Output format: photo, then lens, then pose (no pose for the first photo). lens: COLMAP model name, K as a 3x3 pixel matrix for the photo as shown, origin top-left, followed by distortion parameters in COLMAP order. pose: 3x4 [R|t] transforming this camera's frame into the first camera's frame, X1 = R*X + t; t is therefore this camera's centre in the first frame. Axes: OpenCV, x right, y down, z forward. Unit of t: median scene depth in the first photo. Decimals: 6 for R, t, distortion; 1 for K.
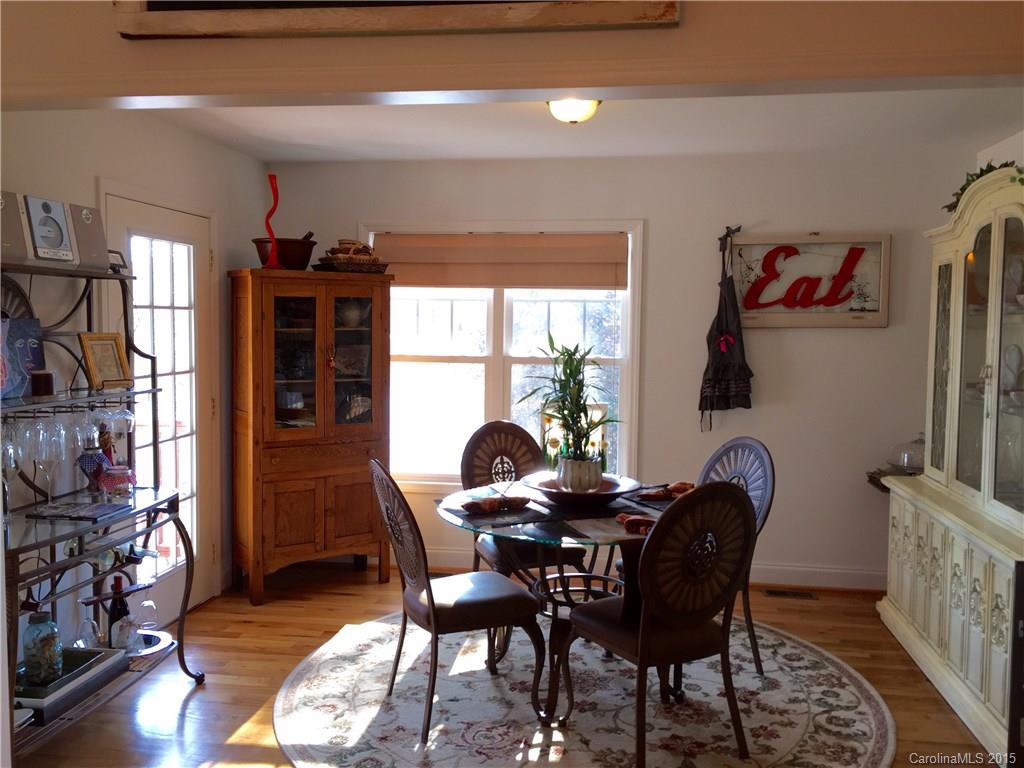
lens RADIAL K [[883.0, 0, 511.6], [0, 883.0, 379.9], [0, 0, 1]] dist [0.062687, -0.069105]
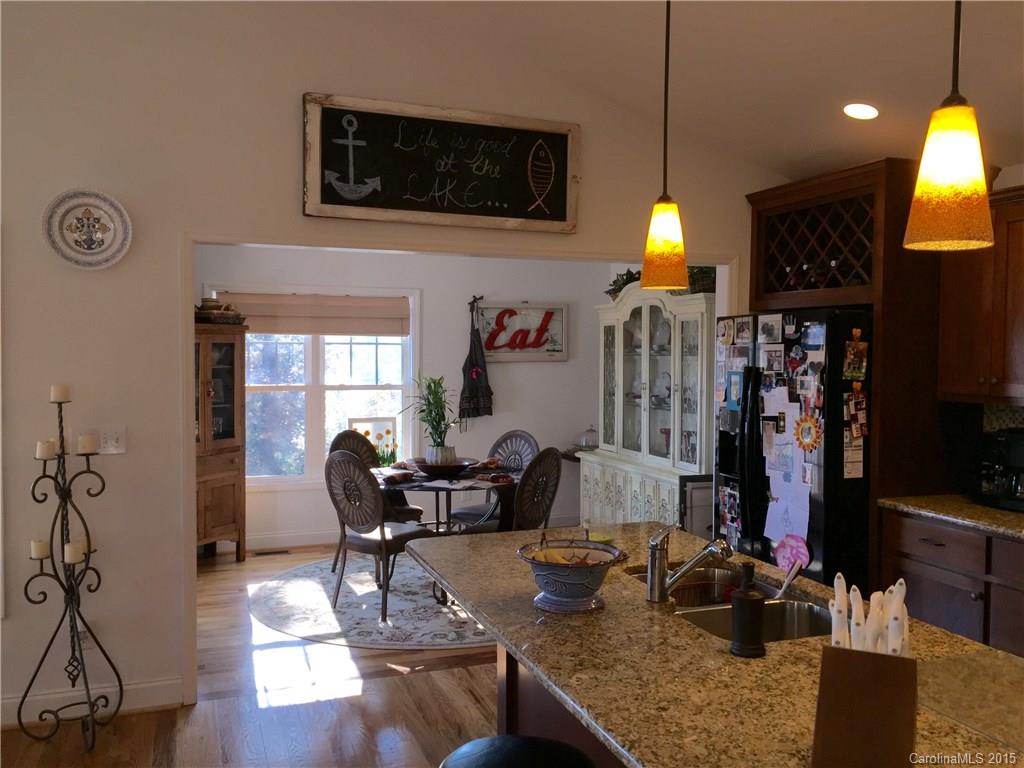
lens RADIAL K [[883.0, 0, 514.6], [0, 883.0, 384.5], [0, 0, 1]] dist [0.062687, -0.069105]
pose [[0.883041, -0.024035, 0.468680, -0.408887], [0.035370, 0.999256, -0.015396, 0.004068], [-0.467961, 0.030172, 0.883234, -0.360166]]
